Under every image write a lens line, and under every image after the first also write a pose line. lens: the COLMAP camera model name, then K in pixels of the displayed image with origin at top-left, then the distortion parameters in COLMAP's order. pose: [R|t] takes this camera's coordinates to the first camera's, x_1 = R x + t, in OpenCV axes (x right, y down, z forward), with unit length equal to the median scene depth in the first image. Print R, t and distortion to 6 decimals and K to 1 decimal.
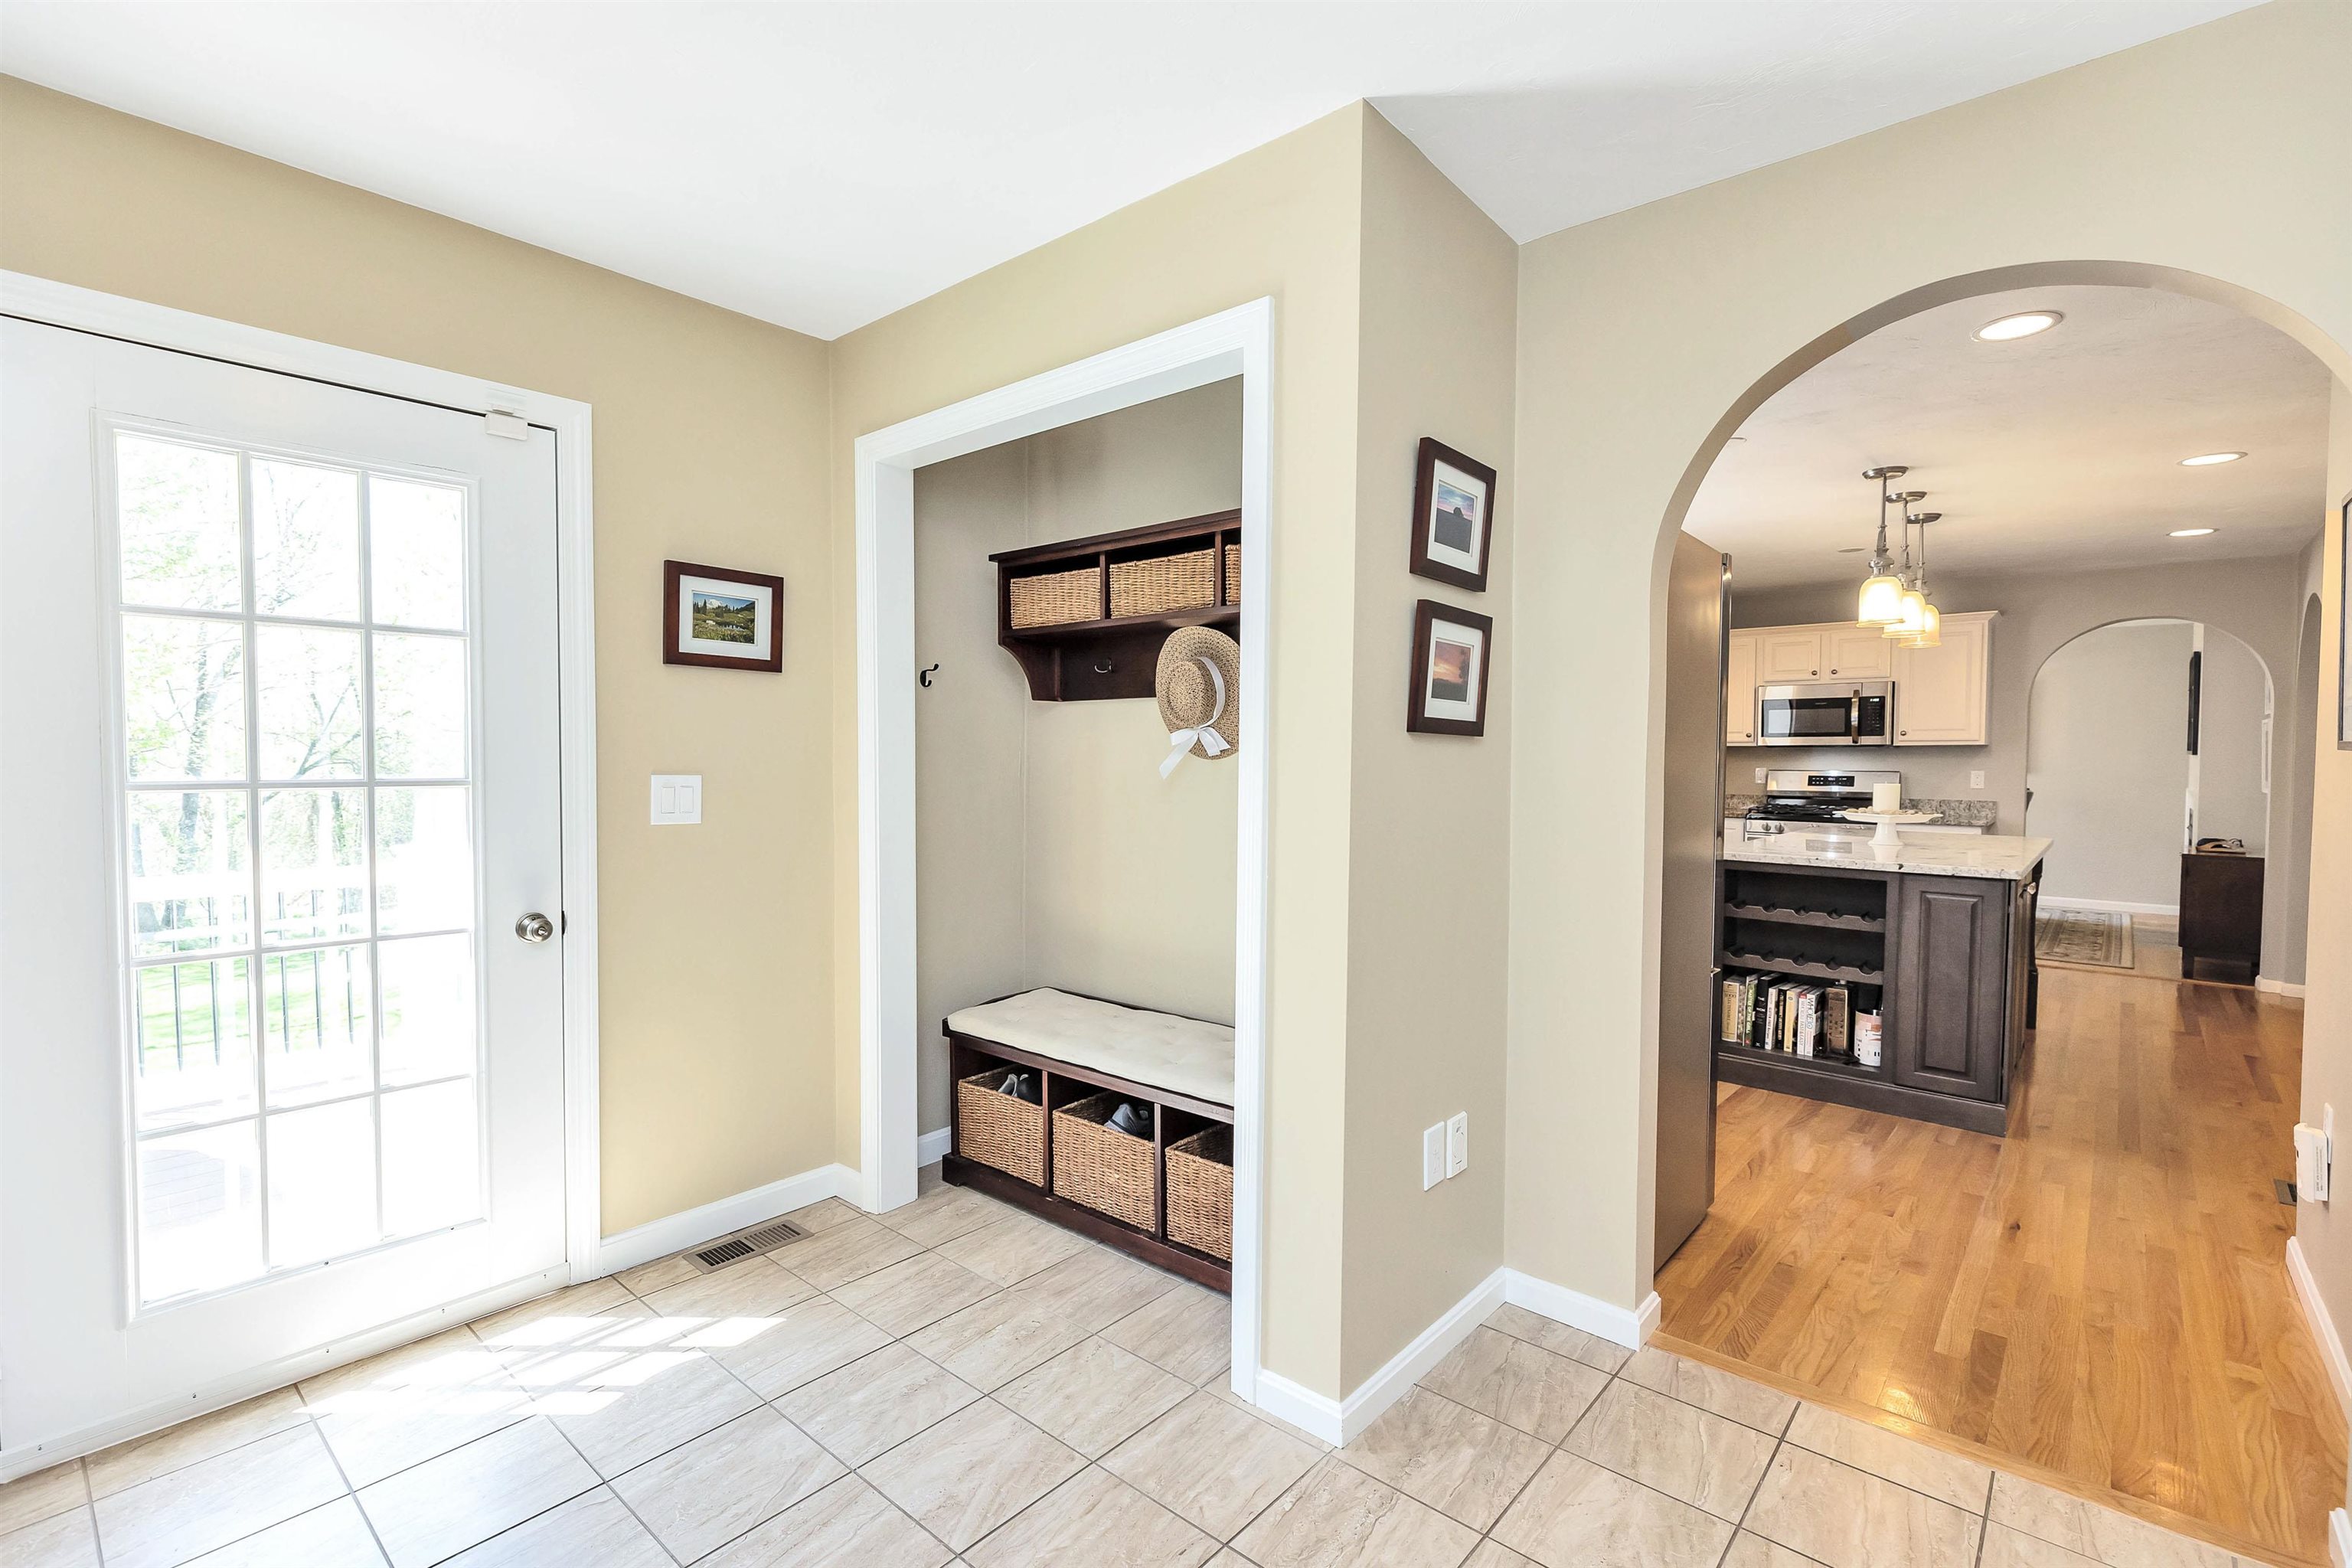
lens RADIAL K [[1053.3, 0, 1176.2], [0, 1053.3, 778.5], [0, 0, 1]] dist [-0.001685, -0.000428]
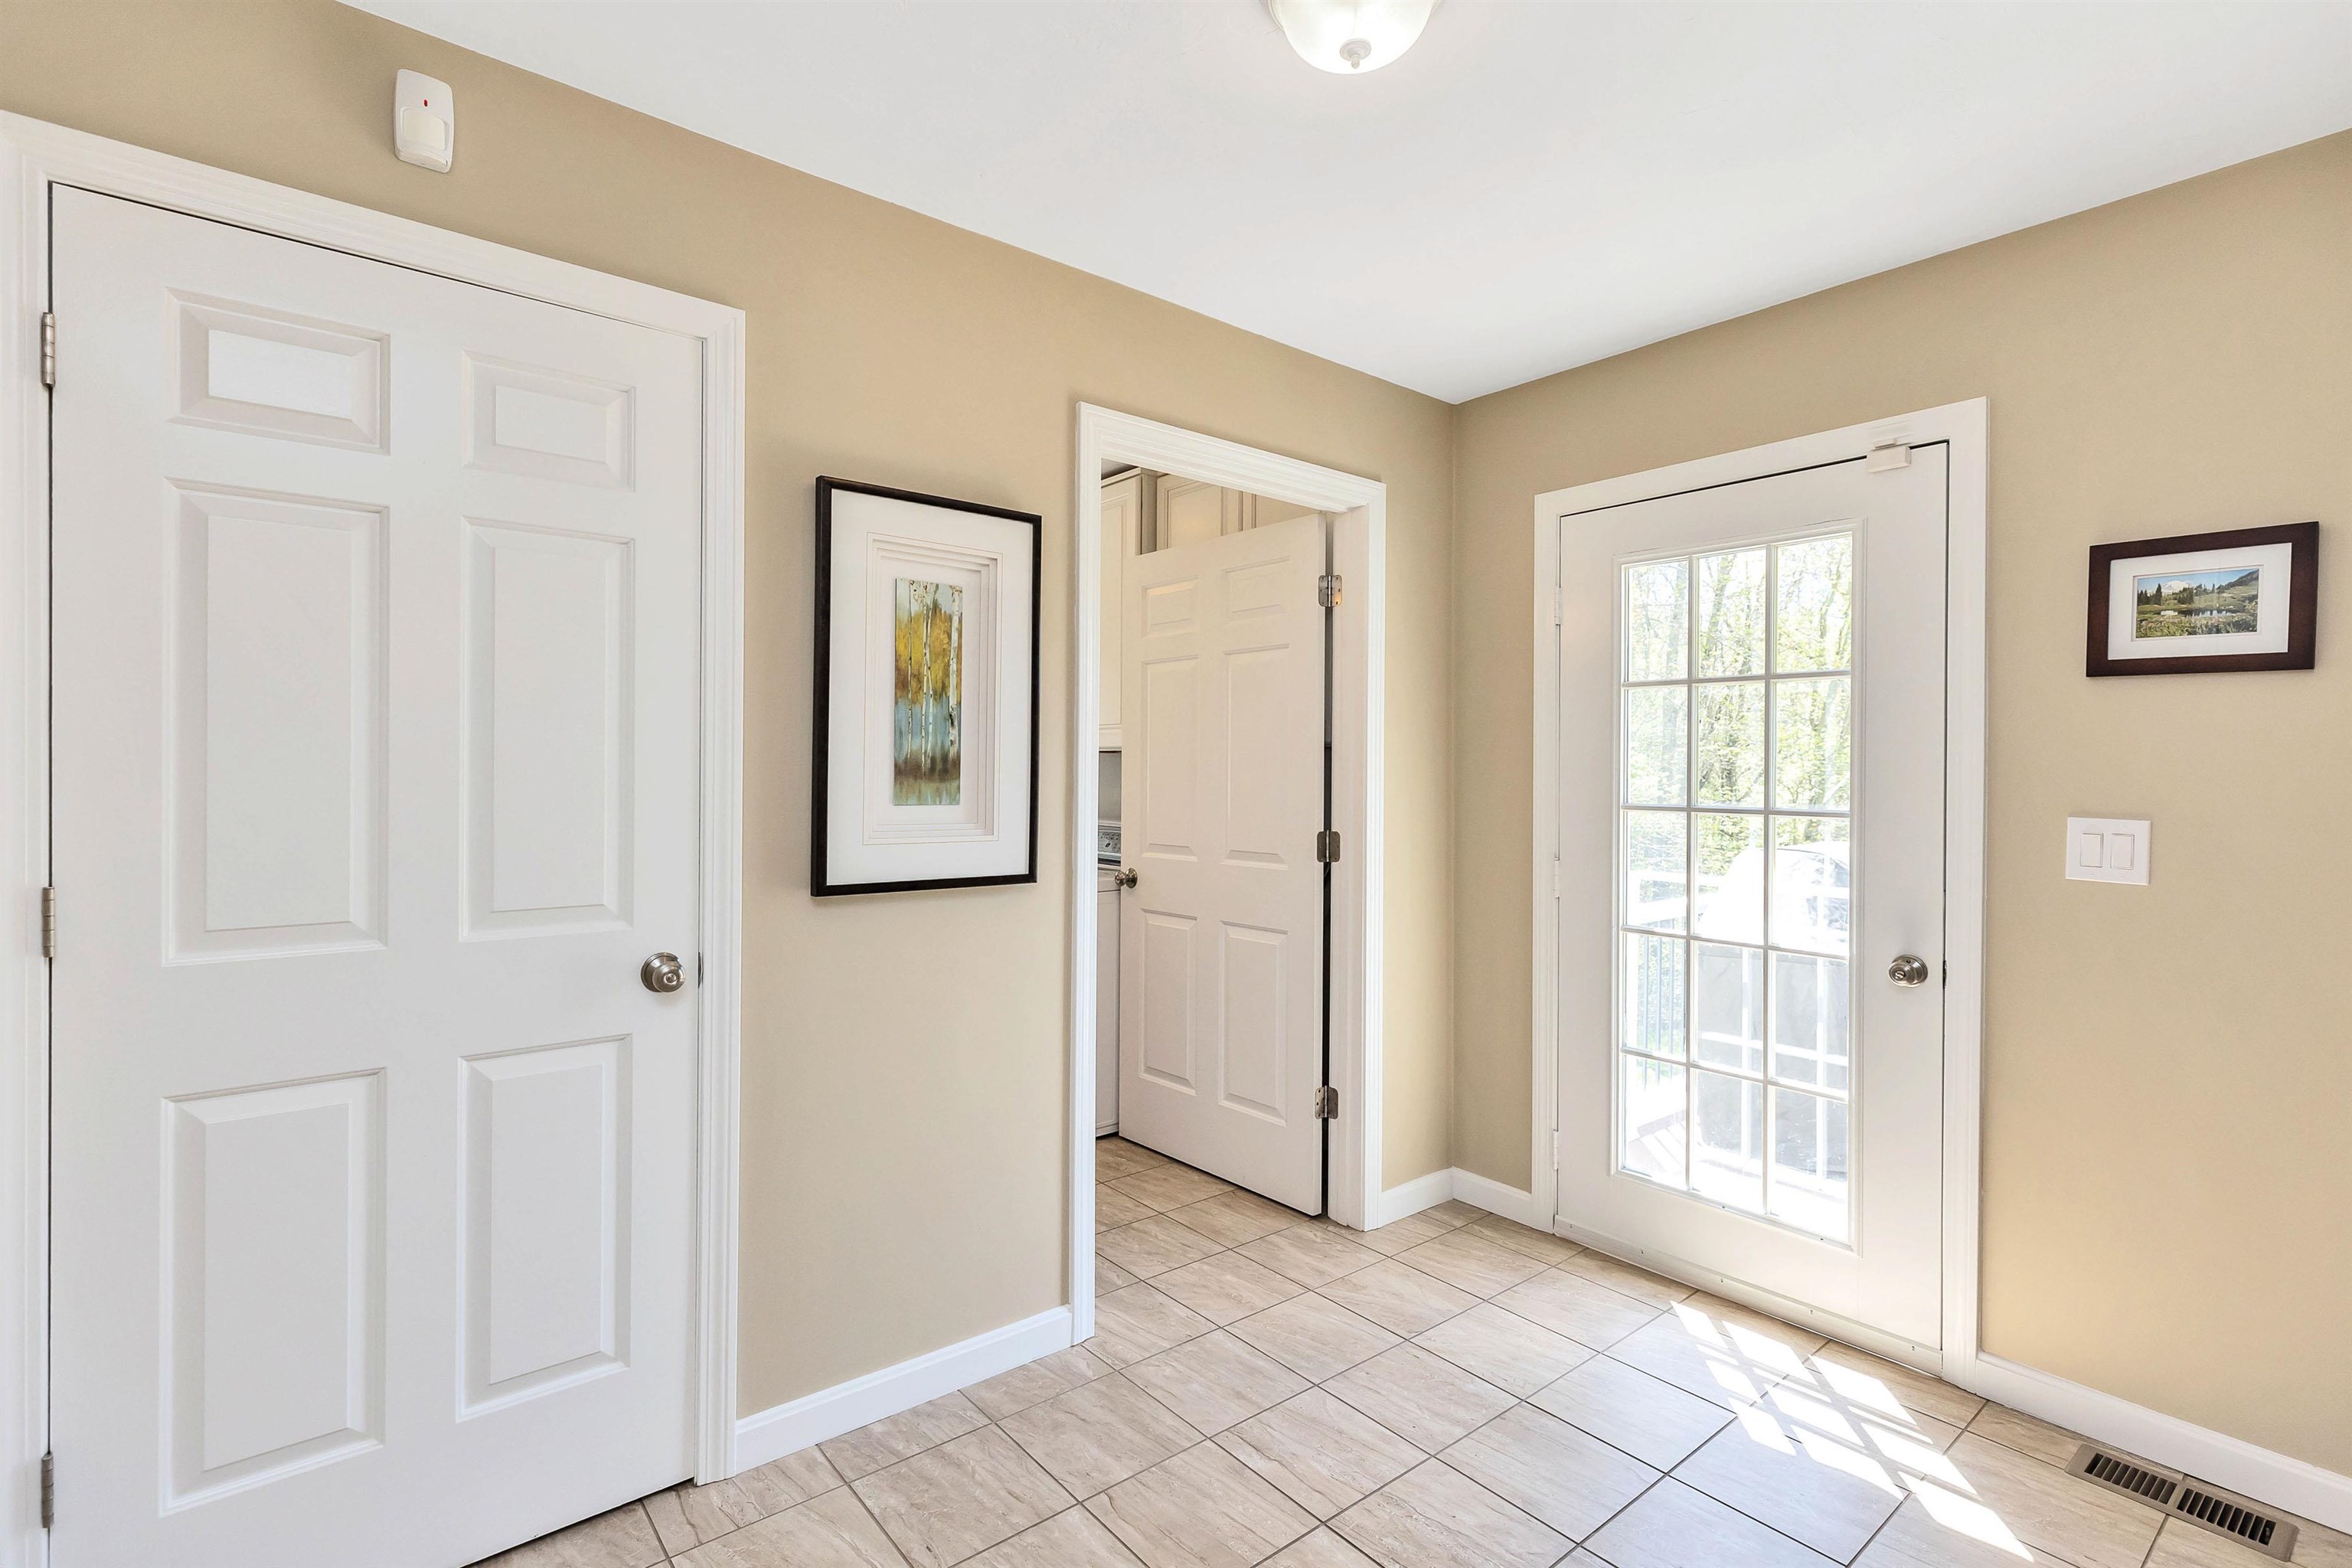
lens RADIAL K [[1053.3, 0, 1176.2], [0, 1053.3, 778.5], [0, 0, 1]] dist [-0.001685, -0.000428]
pose [[-0.152476, -0.003889, -0.988299, 0.423464], [-0.042689, 0.999085, 0.002655, -0.006089], [0.987385, 0.042594, -0.152503, 0.475582]]
